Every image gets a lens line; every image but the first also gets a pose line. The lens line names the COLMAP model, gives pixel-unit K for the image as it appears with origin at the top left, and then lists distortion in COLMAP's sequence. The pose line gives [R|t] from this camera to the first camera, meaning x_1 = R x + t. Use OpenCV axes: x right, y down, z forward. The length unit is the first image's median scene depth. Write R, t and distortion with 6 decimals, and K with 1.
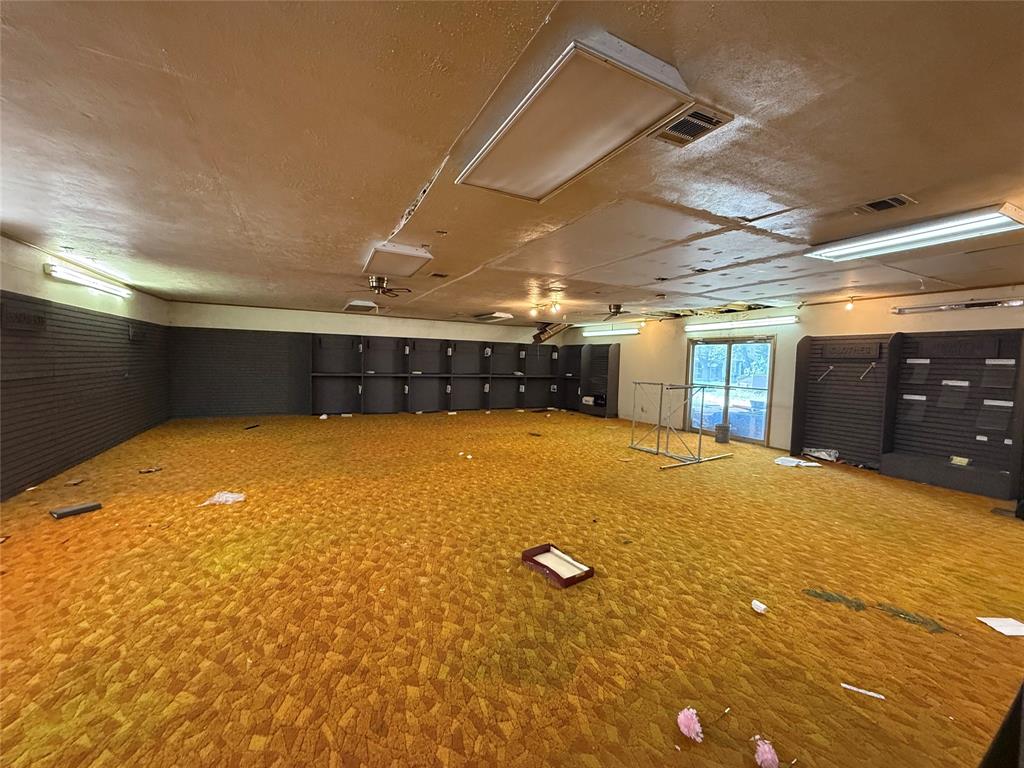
lens RADIAL K [[408.2, 0, 508.6], [0, 408.2, 383.7], [0, 0, 1]] dist [-0.000350, 0.000038]
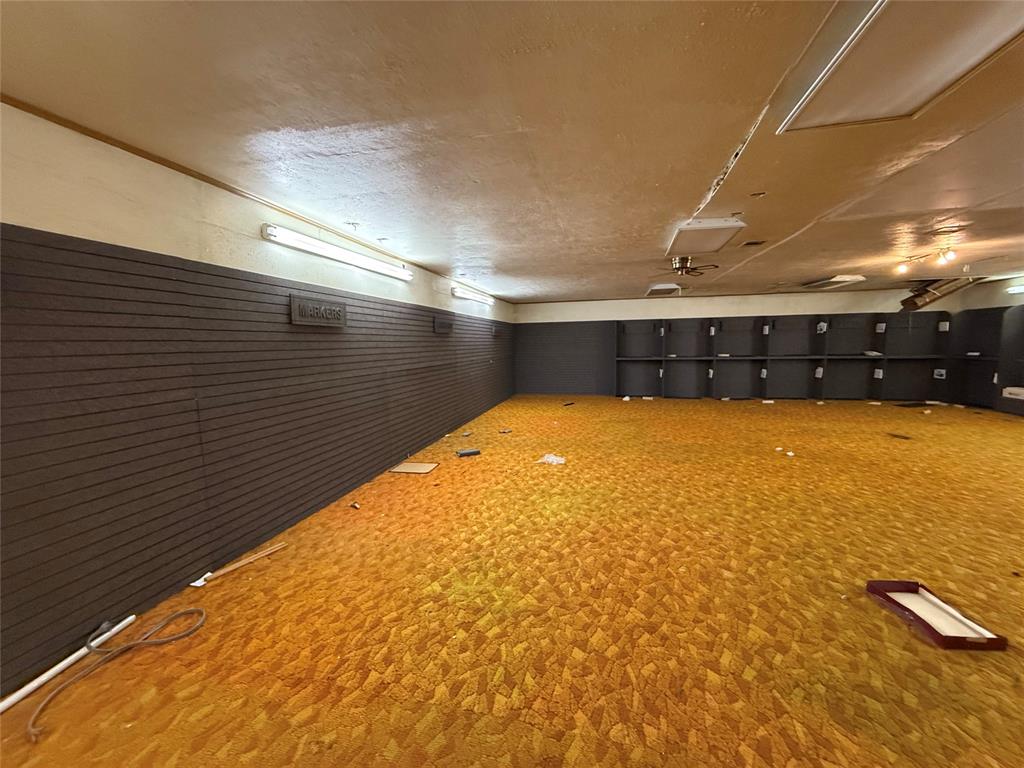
lens RADIAL K [[408.2, 0, 509.3], [0, 408.2, 382.8], [0, 0, 1]] dist [-0.000350, 0.000038]
pose [[0.762399, 0.022904, -0.646702, 0.006325], [0.001064, 0.999328, 0.036647, 0.002128], [0.647107, -0.028628, 0.761862, -0.029081]]
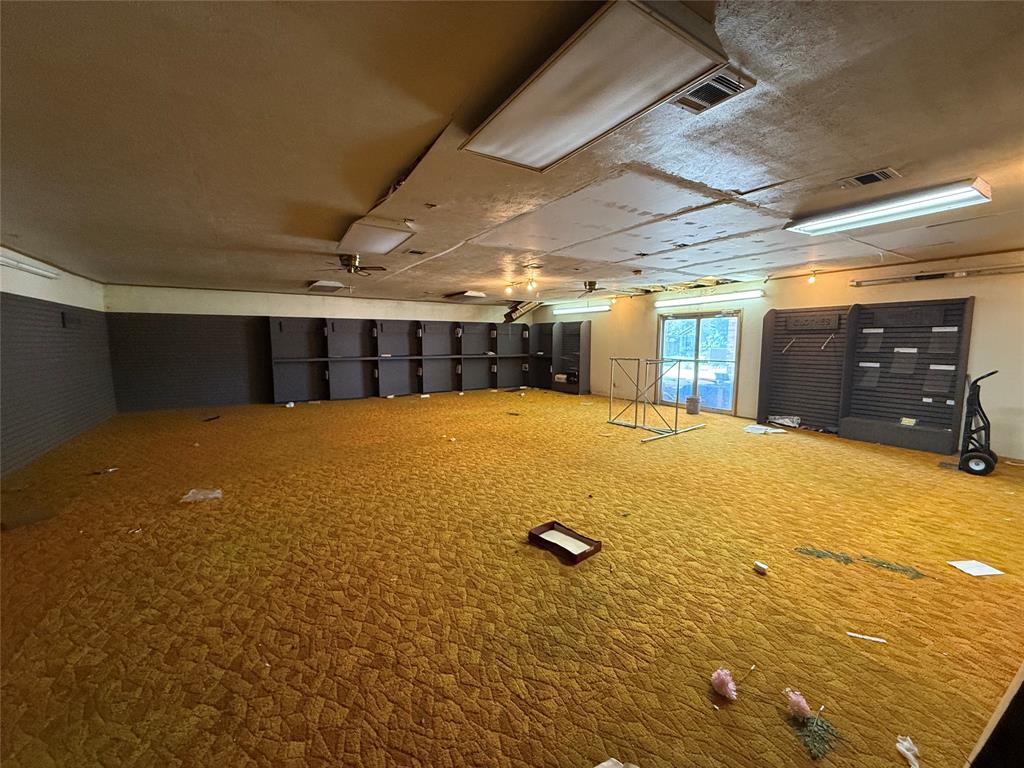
lens RADIAL K [[408.2, 0, 510.6], [0, 408.2, 386.1], [0, 0, 1]] dist [-0.000350, 0.000038]
pose [[0.995410, -0.036128, 0.088619, -0.079315], [0.031170, 0.997904, 0.056704, -0.001535], [-0.090482, -0.053681, 0.994450, 0.024252]]
